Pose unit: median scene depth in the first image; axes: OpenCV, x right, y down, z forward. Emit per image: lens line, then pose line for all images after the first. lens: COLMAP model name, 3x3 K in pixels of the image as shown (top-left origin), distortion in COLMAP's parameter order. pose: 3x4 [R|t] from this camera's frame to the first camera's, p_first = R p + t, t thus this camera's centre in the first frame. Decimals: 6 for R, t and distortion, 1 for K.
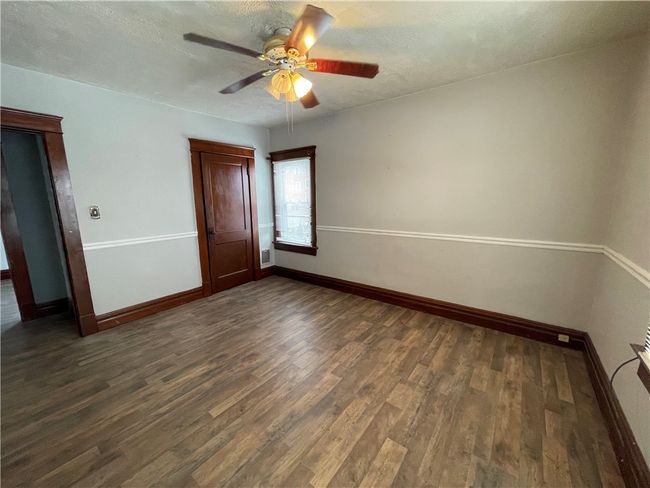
lens RADIAL K [[263.2, 0, 320.5], [0, 263.2, 242.5], [0, 0, 1]] dist [-0.001447, 0.000326]
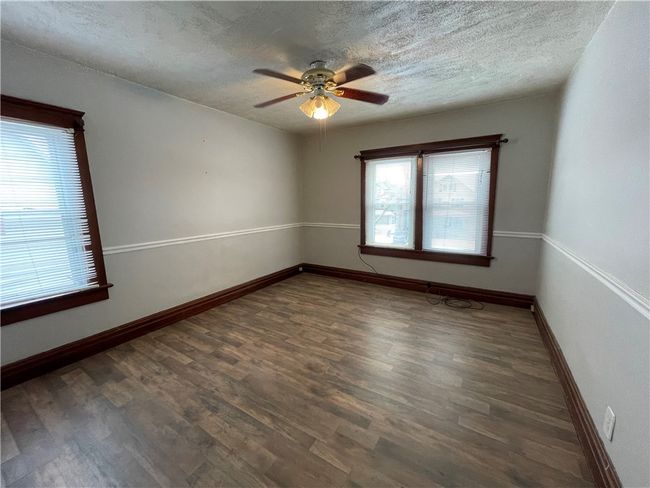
lens RADIAL K [[263.2, 0, 325.5], [0, 263.2, 244.4], [0, 0, 1]] dist [-0.001447, 0.000326]
pose [[-0.099987, -0.149794, 0.983649, -0.973567], [0.190682, 0.967394, 0.166701, -0.113944], [-0.976546, 0.204232, -0.068164, 0.816125]]
